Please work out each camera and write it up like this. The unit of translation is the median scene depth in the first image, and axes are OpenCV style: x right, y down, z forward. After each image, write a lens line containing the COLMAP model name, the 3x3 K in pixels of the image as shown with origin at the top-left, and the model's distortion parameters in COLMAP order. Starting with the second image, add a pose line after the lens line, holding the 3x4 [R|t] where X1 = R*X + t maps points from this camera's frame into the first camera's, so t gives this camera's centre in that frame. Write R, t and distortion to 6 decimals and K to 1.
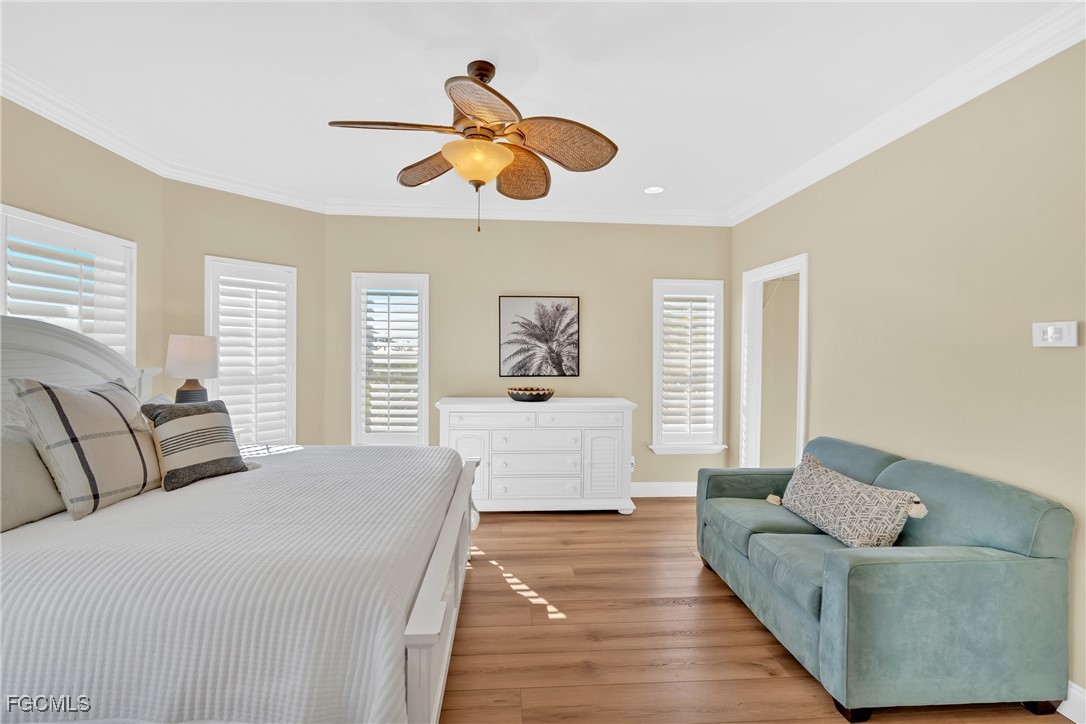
lens RADIAL K [[493.0, 0, 539.7], [0, 493.0, 359.5], [0, 0, 1]] dist [-0.009877, 0.000310]
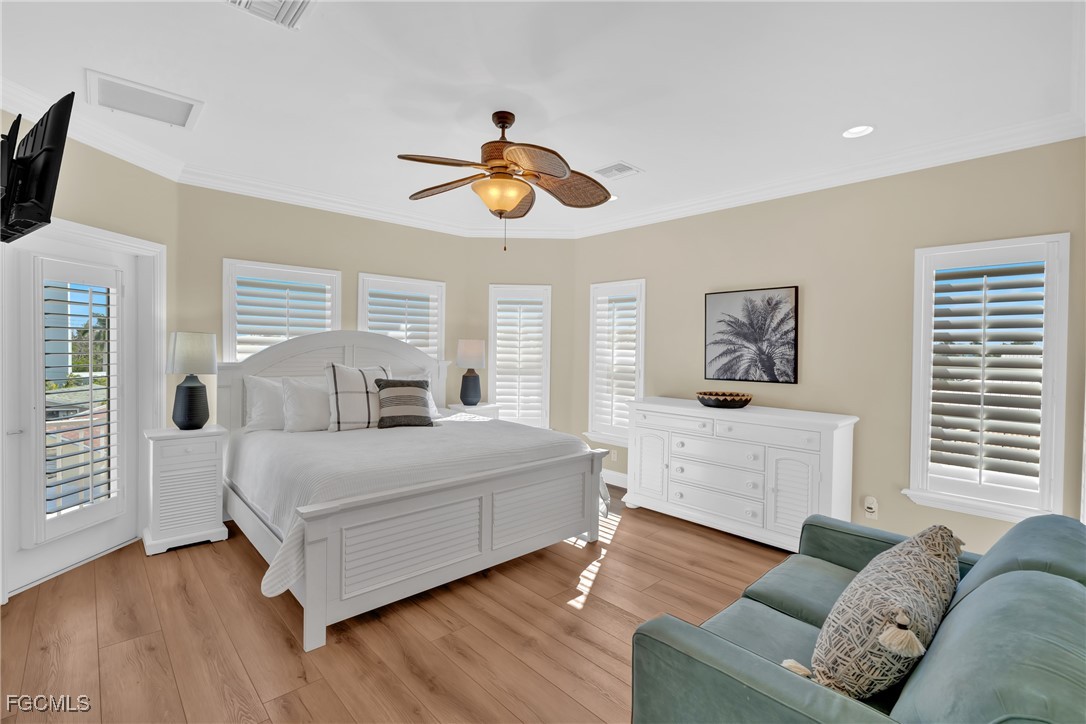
lens RADIAL K [[493.0, 0, 536.8], [0, 493.0, 357.5], [0, 0, 1]] dist [-0.009877, 0.000310]
pose [[0.616329, 0.013430, -0.787374, 0.460755], [-0.022402, 0.999749, -0.000483, 0.001078], [0.787170, 0.017937, 0.616475, 0.164716]]
